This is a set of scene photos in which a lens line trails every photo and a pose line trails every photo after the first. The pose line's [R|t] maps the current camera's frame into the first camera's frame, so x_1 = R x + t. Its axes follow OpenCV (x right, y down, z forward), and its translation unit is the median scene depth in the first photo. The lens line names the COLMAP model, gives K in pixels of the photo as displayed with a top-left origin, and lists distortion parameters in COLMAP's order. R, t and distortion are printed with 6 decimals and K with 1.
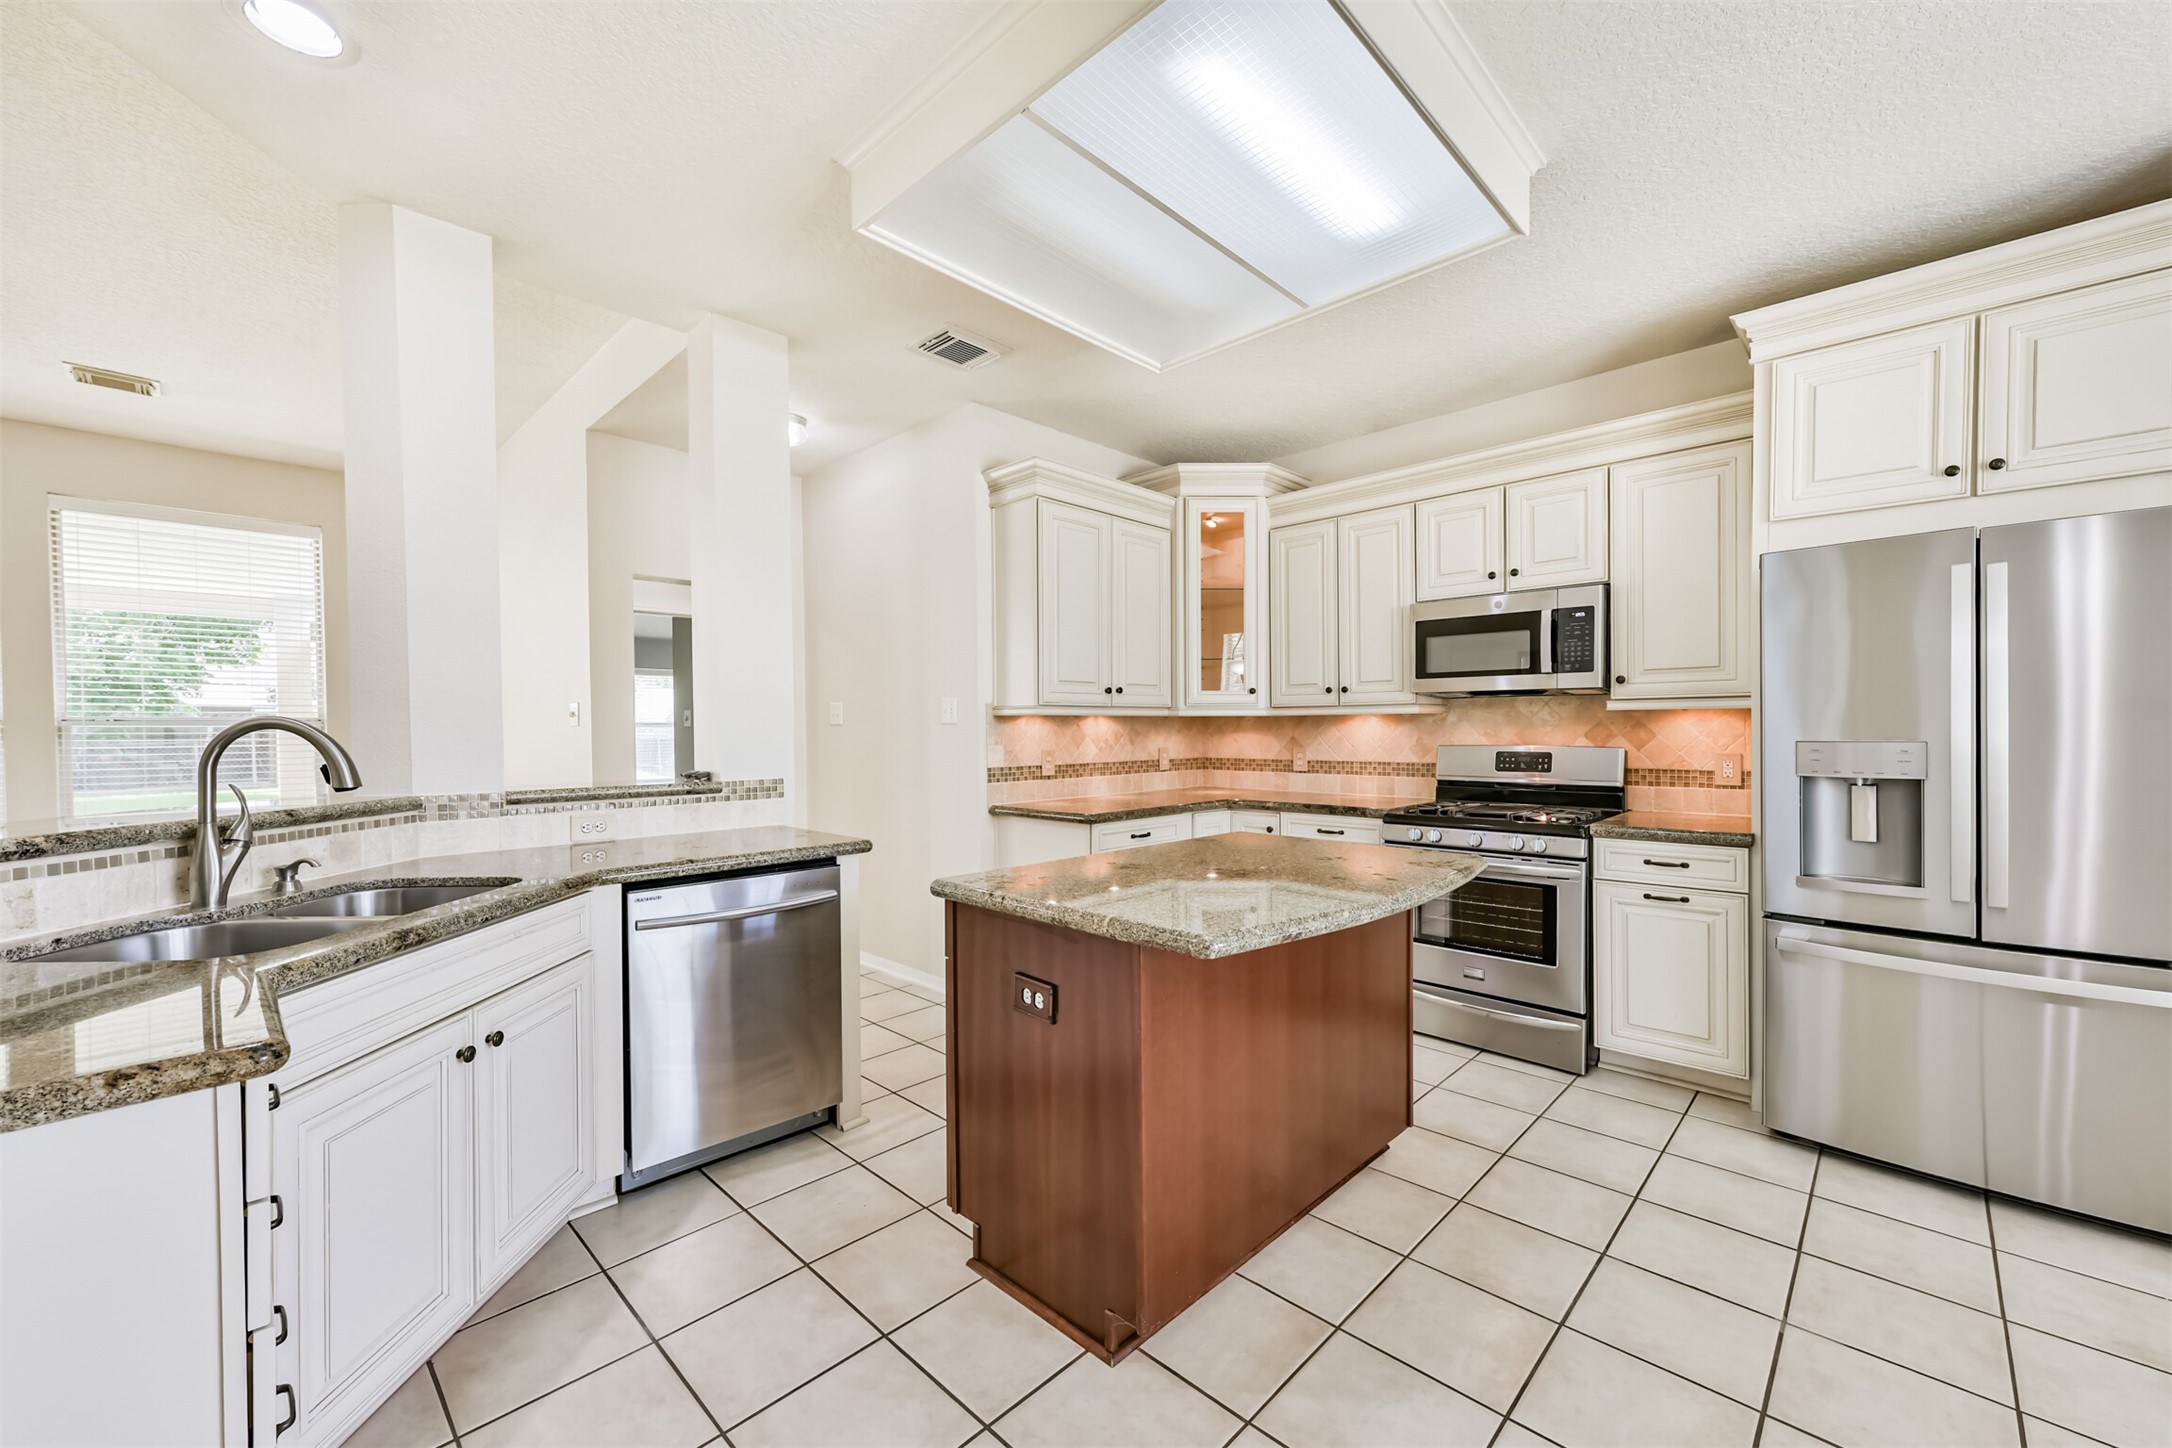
lens RADIAL K [[859.9, 0, 1093.8], [0, 859.9, 737.5], [0, 0, 1]] dist [0.006421, -0.001050]
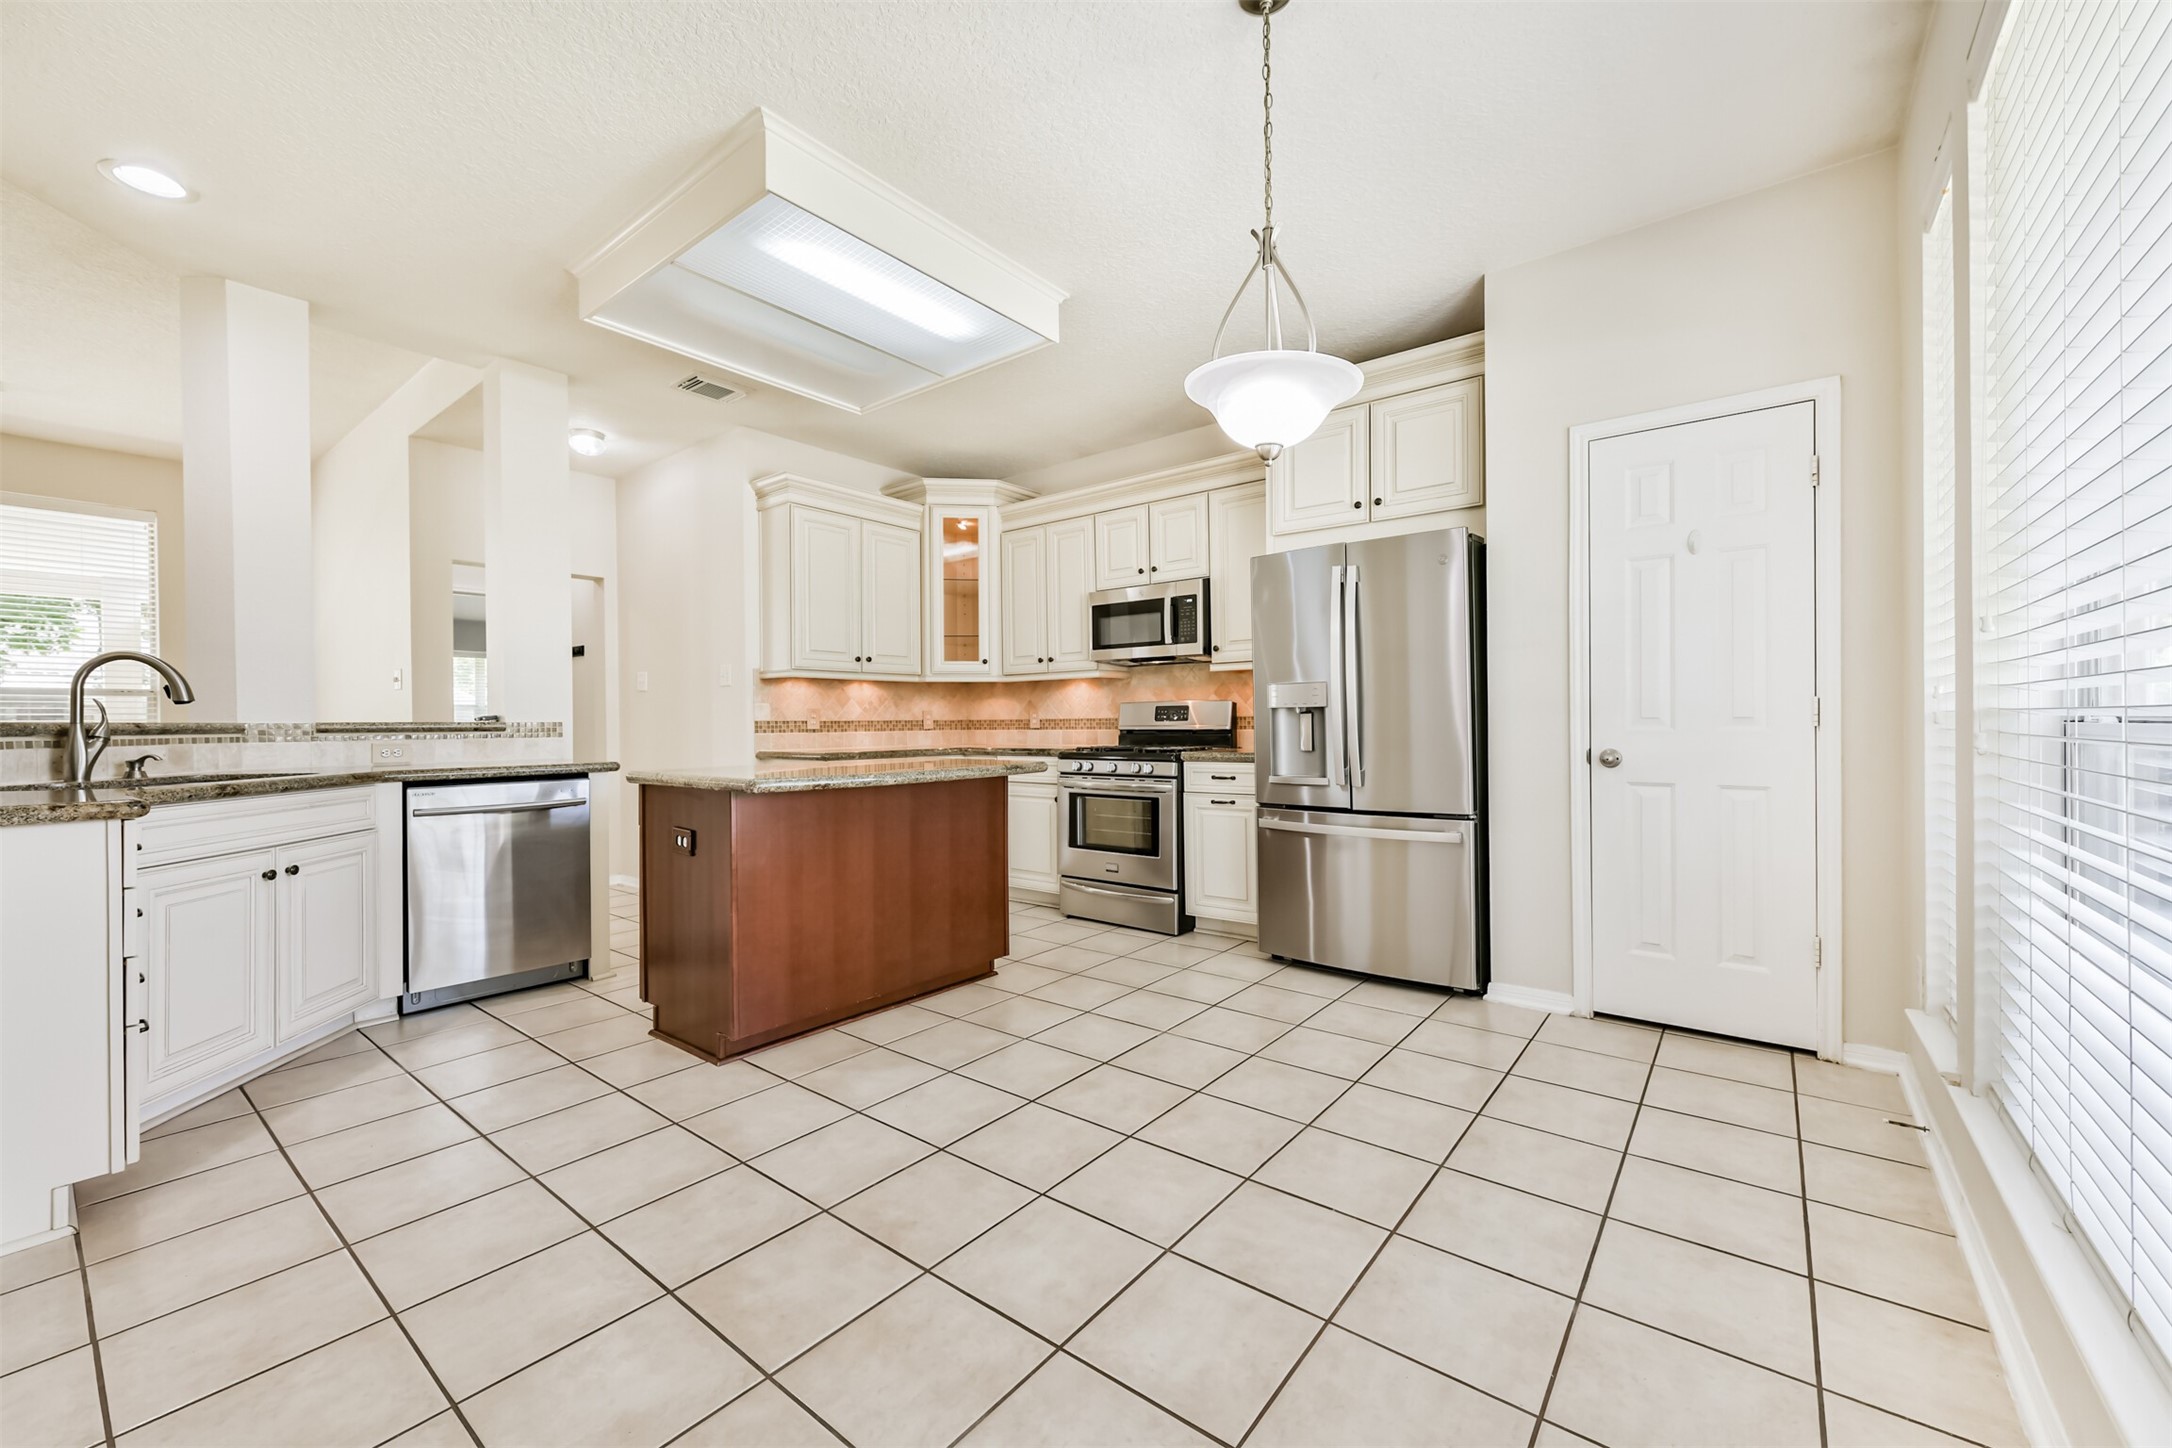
lens RADIAL K [[859.9, 0, 1094.7], [0, 859.9, 720.5], [0, 0, 1]] dist [0.006421, -0.001050]
pose [[0.994907, -0.003083, 0.100748, 0.296721], [0.004587, 0.999881, -0.014701, 0.068798], [-0.100691, 0.015088, 0.994803, -0.347213]]
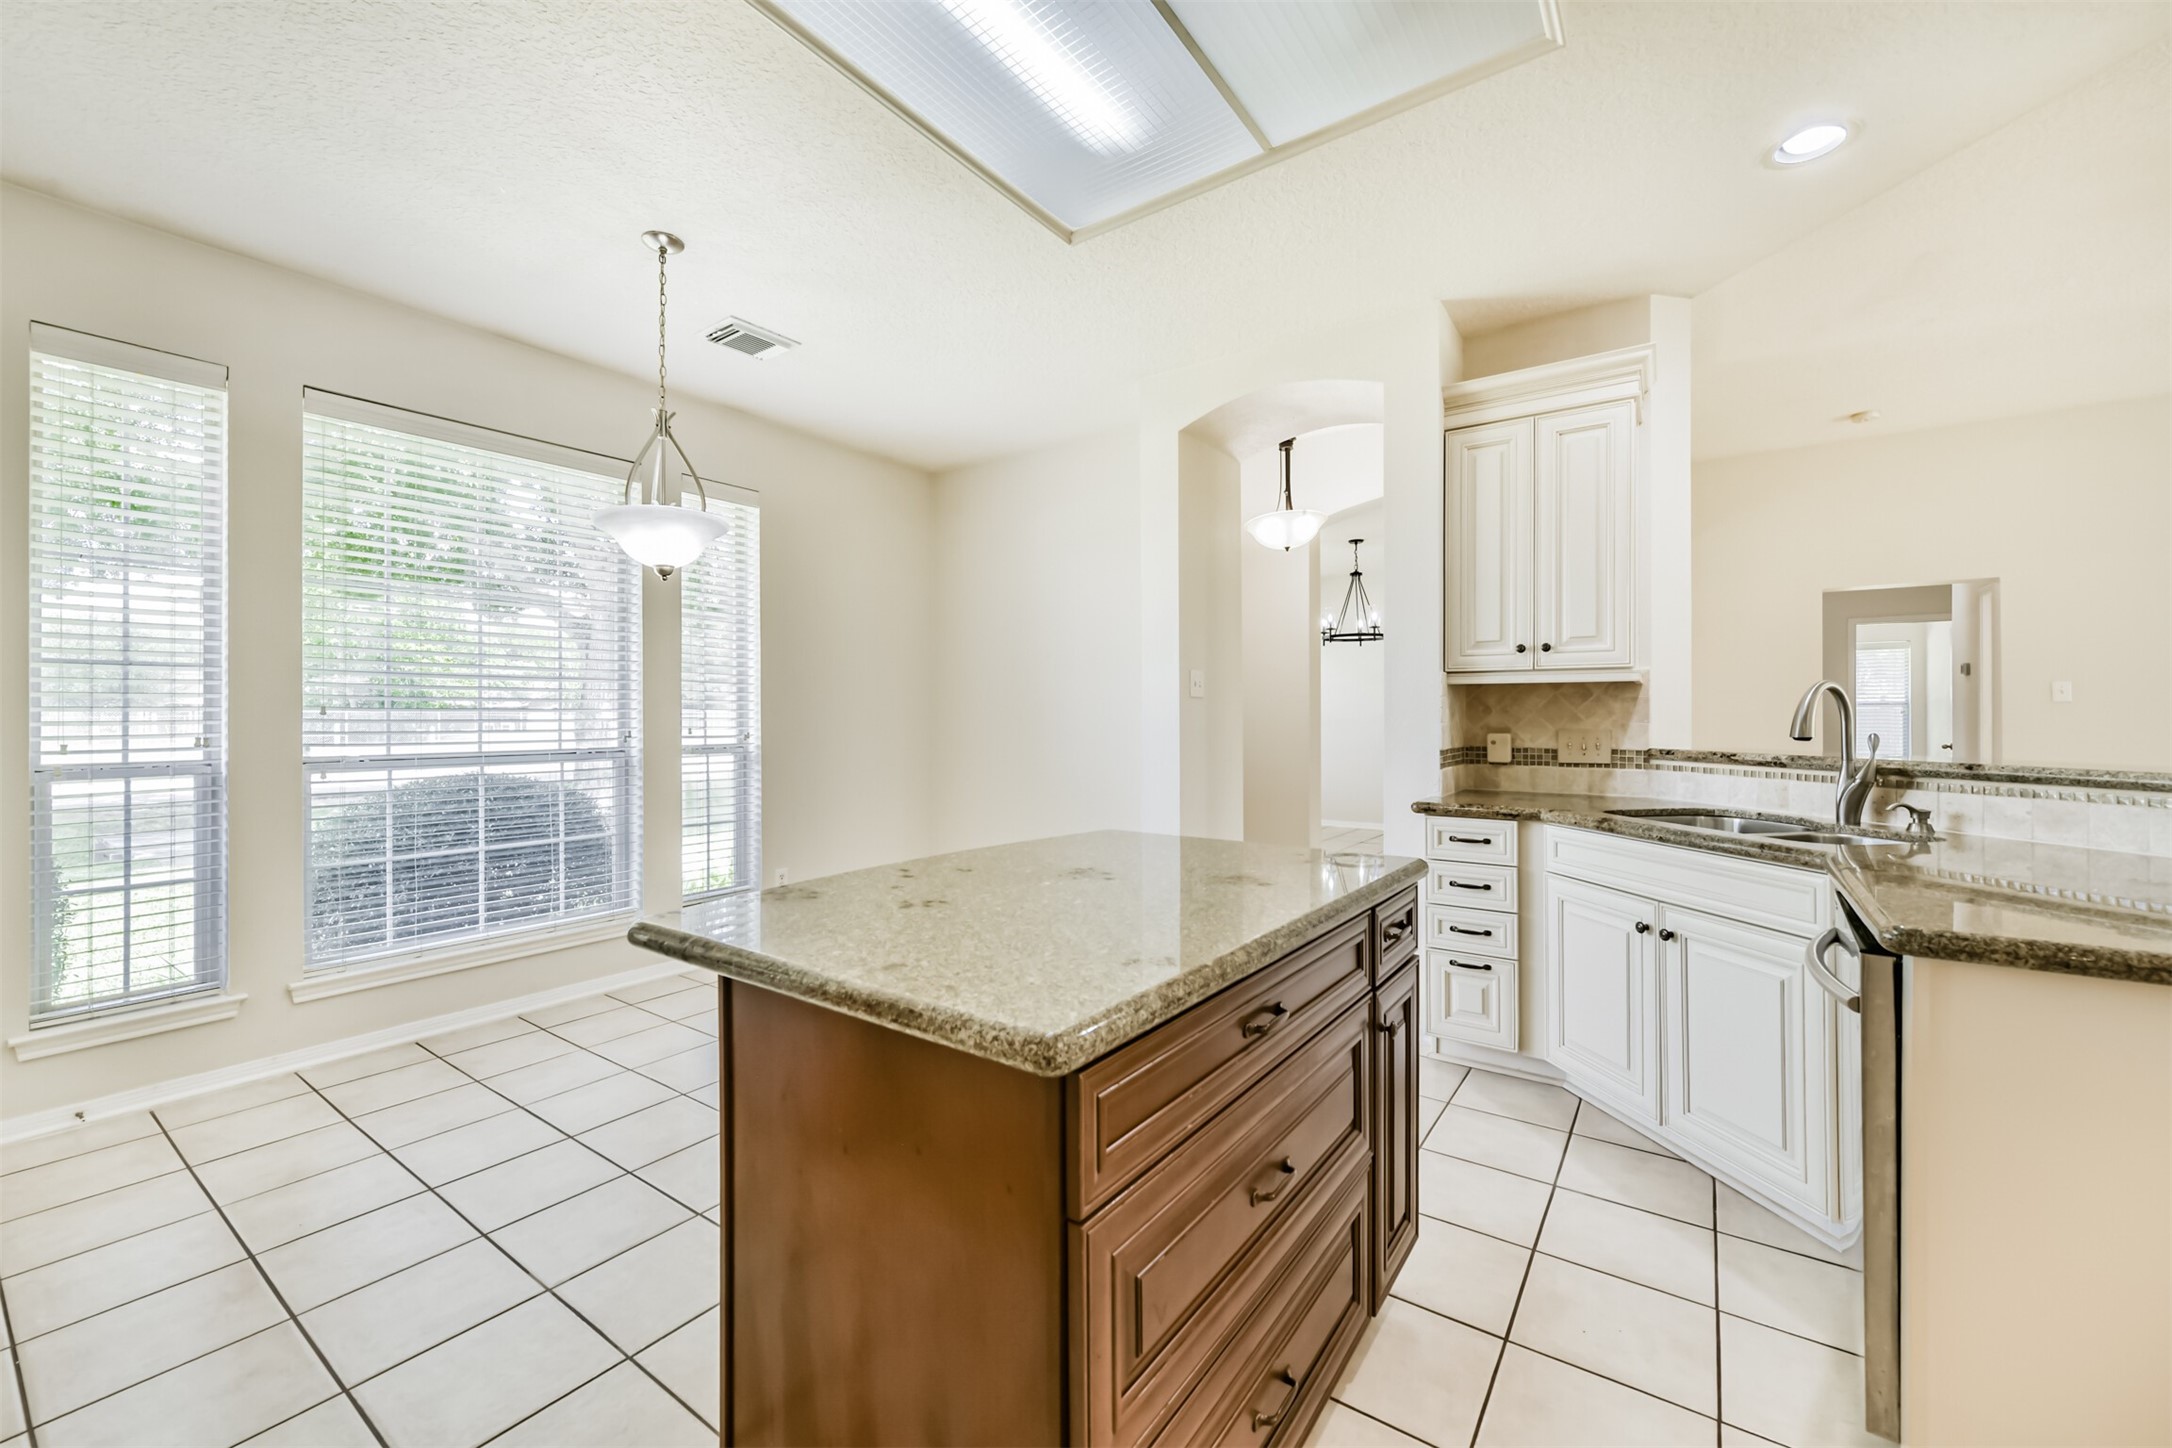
lens RADIAL K [[859.9, 0, 1086.2], [0, 859.9, 715.0], [0, 0, 1]] dist [0.006421, -0.001050]
pose [[-0.989763, 0.007744, -0.142512, 0.190054], [0.006018, 0.999903, 0.012535, 0.002199], [0.142596, 0.011549, -0.989714, 1.223451]]
